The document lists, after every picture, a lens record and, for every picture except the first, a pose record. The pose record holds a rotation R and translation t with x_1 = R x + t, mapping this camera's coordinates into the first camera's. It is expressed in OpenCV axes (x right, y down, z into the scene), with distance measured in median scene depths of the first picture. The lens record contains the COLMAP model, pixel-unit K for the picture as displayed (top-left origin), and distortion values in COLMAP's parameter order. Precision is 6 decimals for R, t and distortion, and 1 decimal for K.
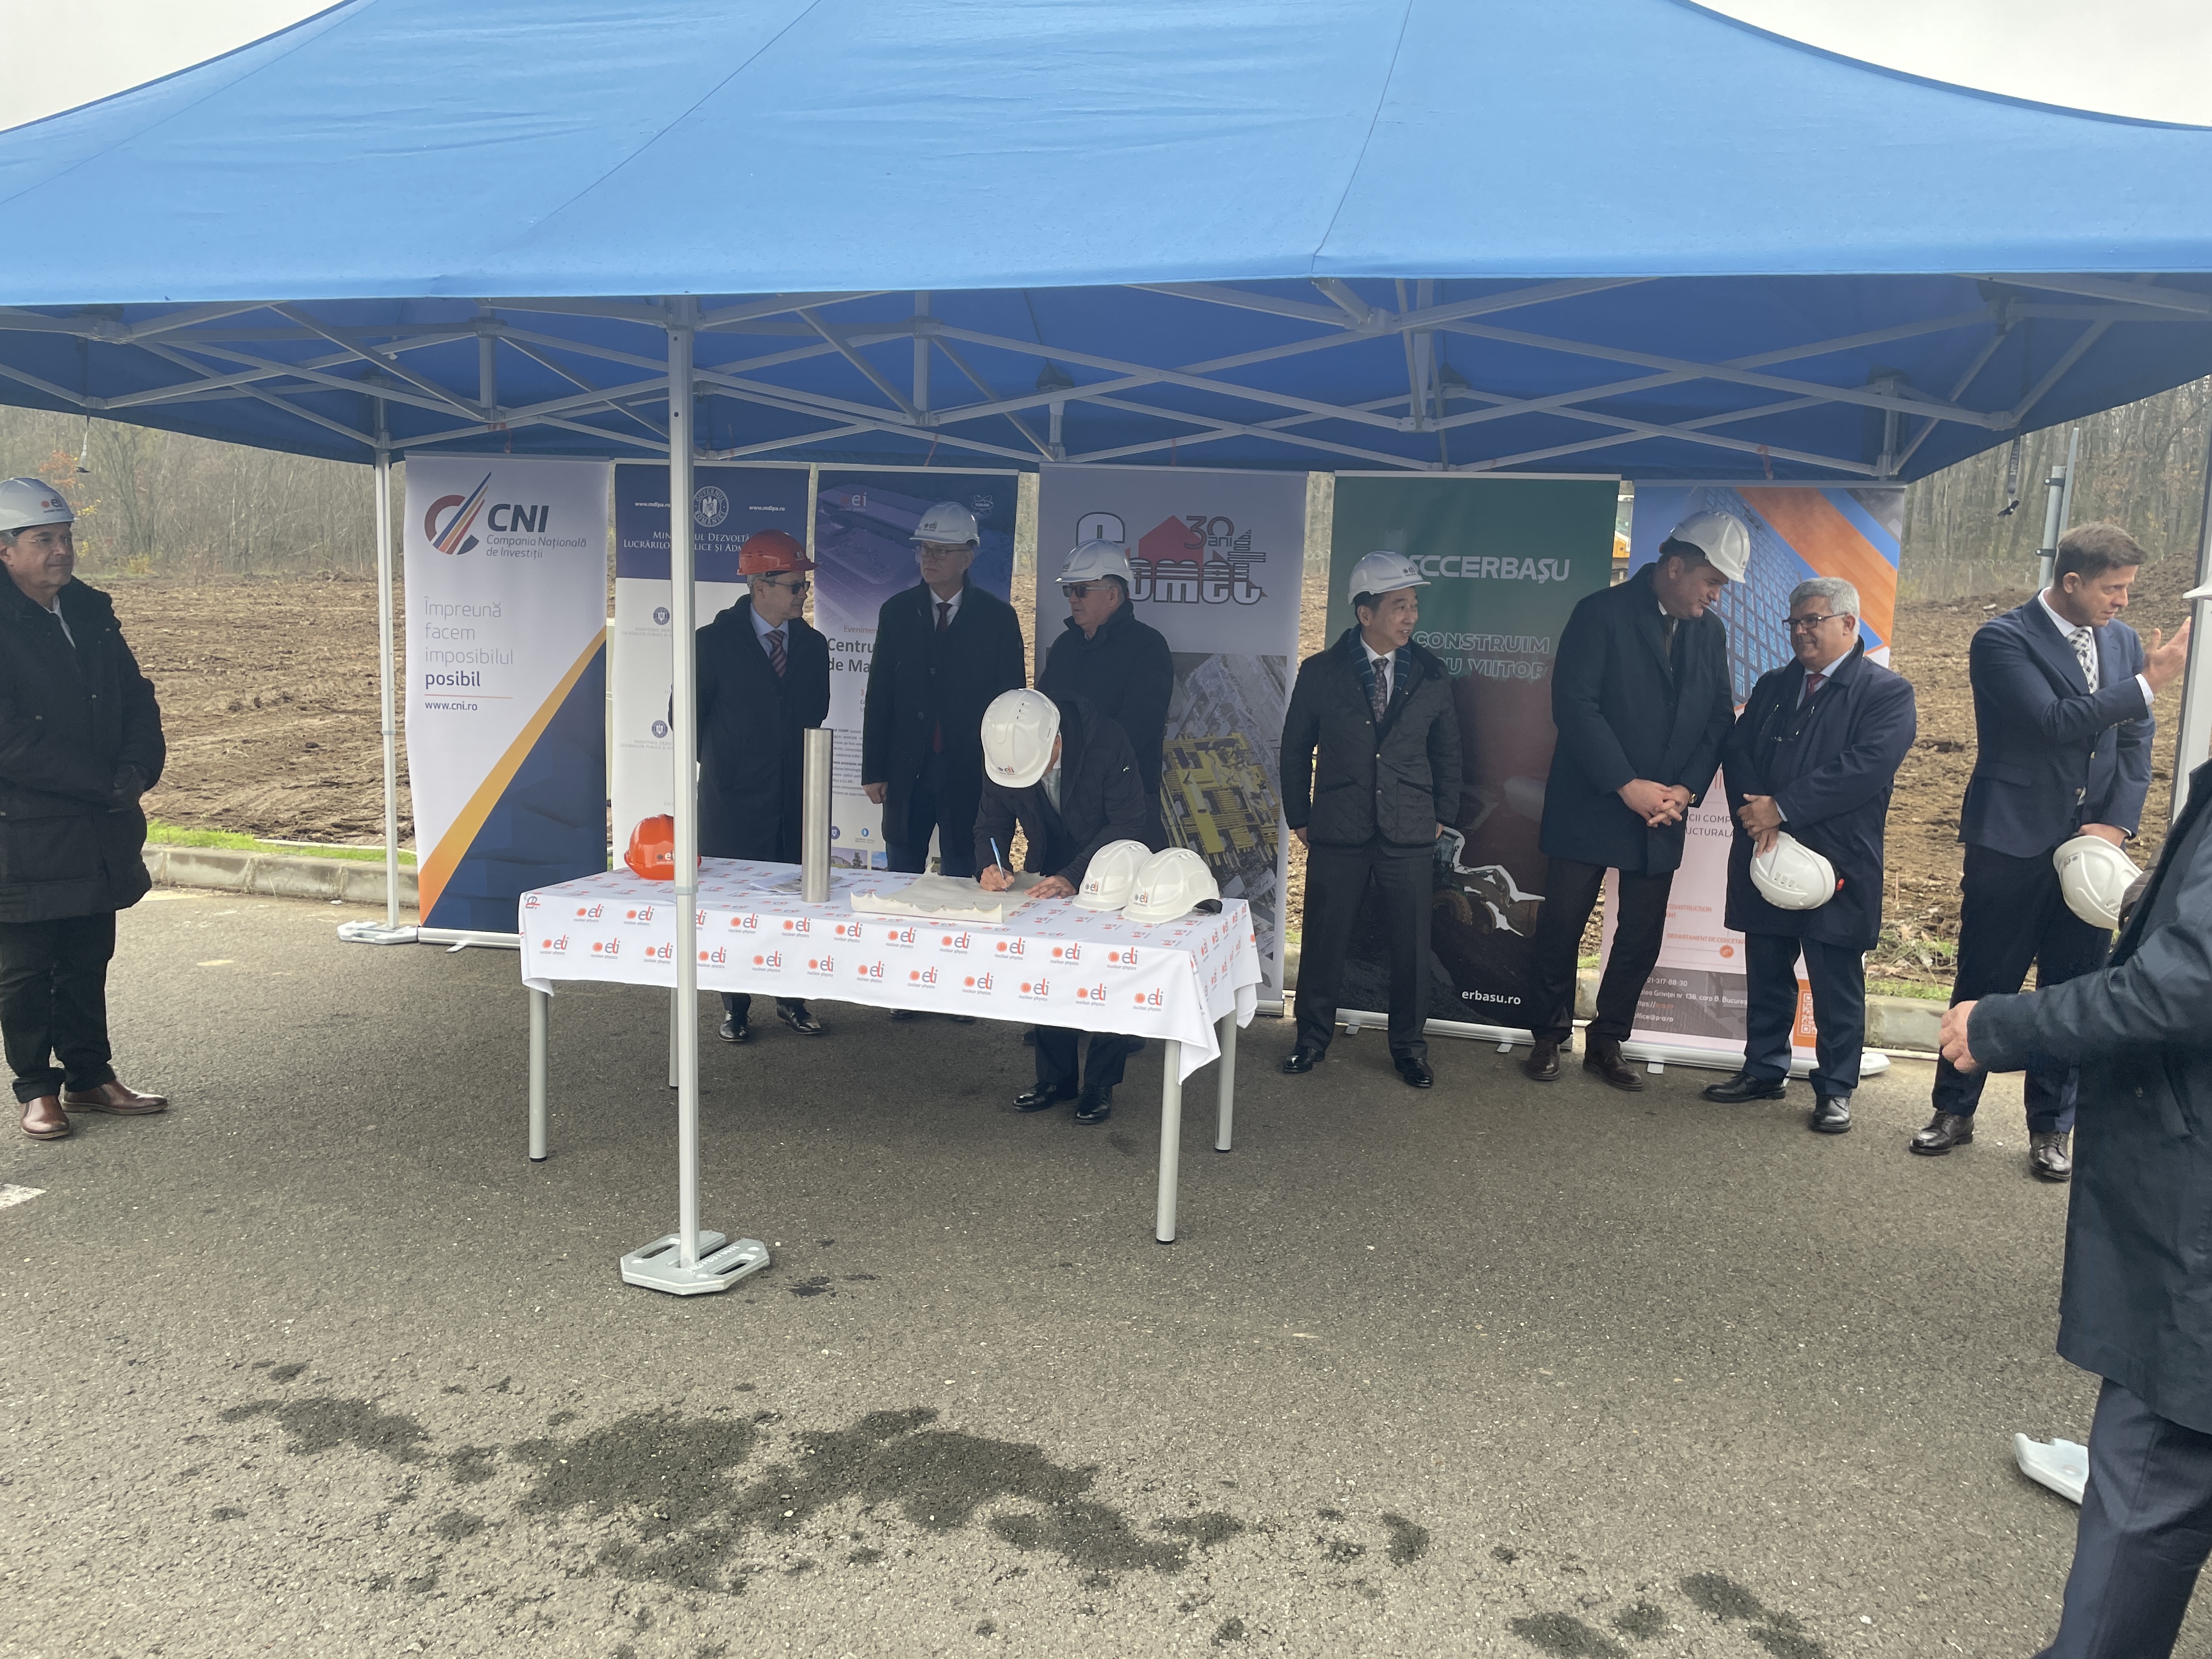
lens RADIAL K [[1707.8, 0, 1114.2], [0, 1707.8, 839.3], [0, 0, 1]] dist [0.061285, -0.075513]
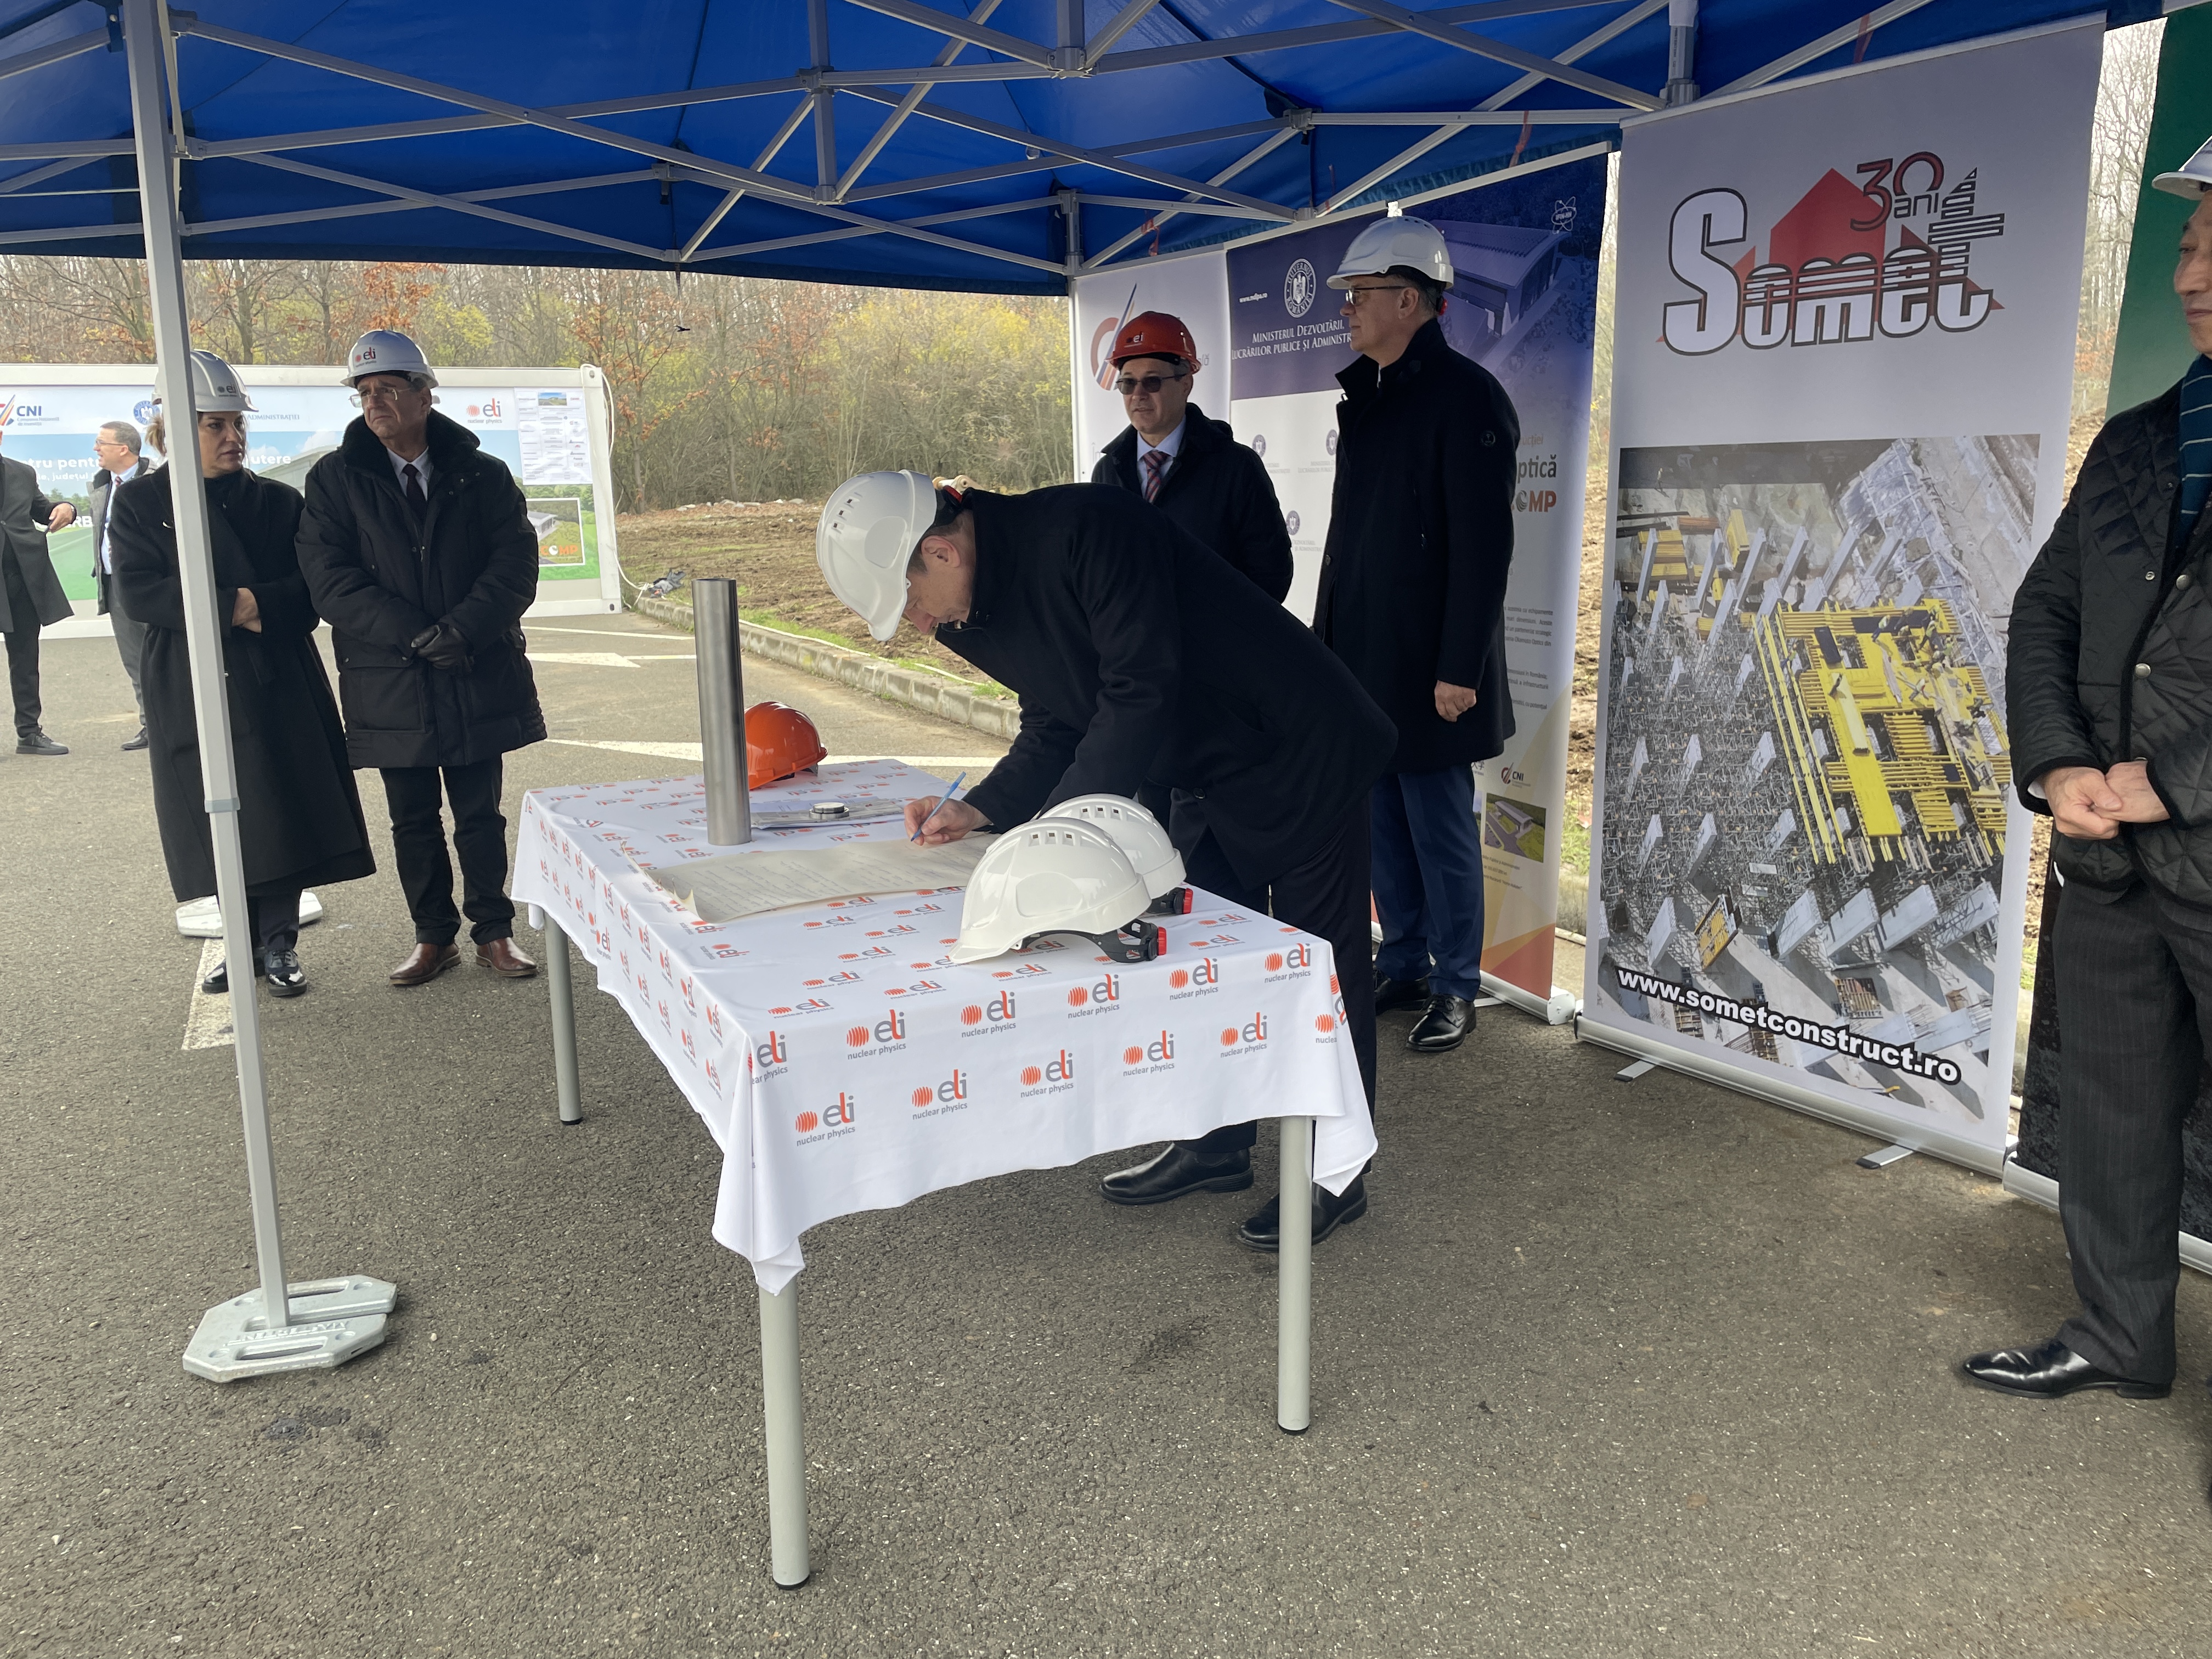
lens RADIAL K [[1707.8, 0, 1100.3], [0, 1707.8, 822.7], [0, 0, 1]] dist [0.061285, -0.075513]
pose [[0.570945, 0.110653, -0.813497, 0.346677], [-0.049511, 0.993713, 0.100417, -0.036316], [0.819494, -0.017056, 0.572834, 0.517235]]
